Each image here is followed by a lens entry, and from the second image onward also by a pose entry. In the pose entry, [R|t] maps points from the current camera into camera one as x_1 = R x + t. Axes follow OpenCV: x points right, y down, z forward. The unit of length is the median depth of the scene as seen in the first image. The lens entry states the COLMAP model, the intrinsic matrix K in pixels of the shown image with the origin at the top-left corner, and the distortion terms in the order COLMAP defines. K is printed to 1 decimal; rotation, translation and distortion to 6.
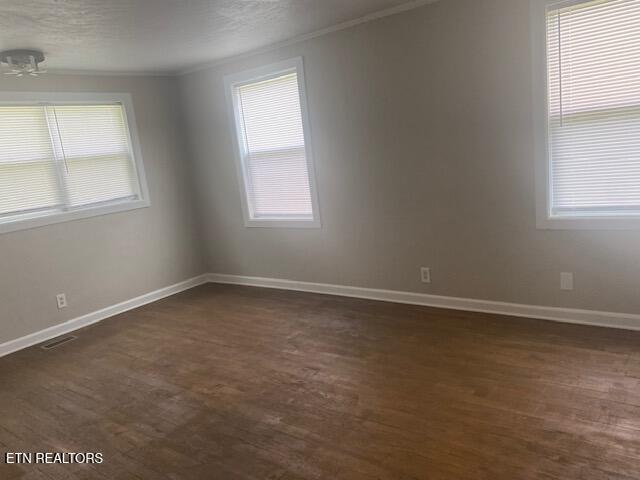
lens RADIAL K [[482.2, 0, 320.0], [0, 482.2, 240.0], [0, 0, 1]] dist [0.000272, -0.004728]
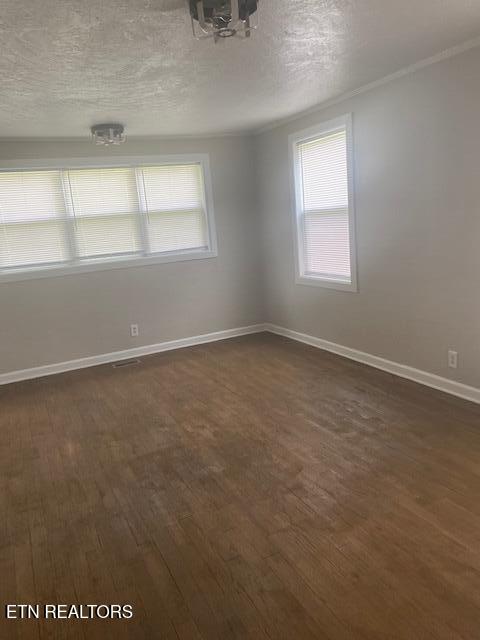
lens RADIAL K [[485.9, 0, 239.0], [0, 485.9, 303.4], [0, 0, 1]] dist [0.076302, -0.002819]
pose [[0.884385, 0.113719, -0.452693, 0.247075], [-0.096951, 0.993469, 0.060160, -0.040806], [0.456578, -0.009316, 0.889634, 0.027710]]
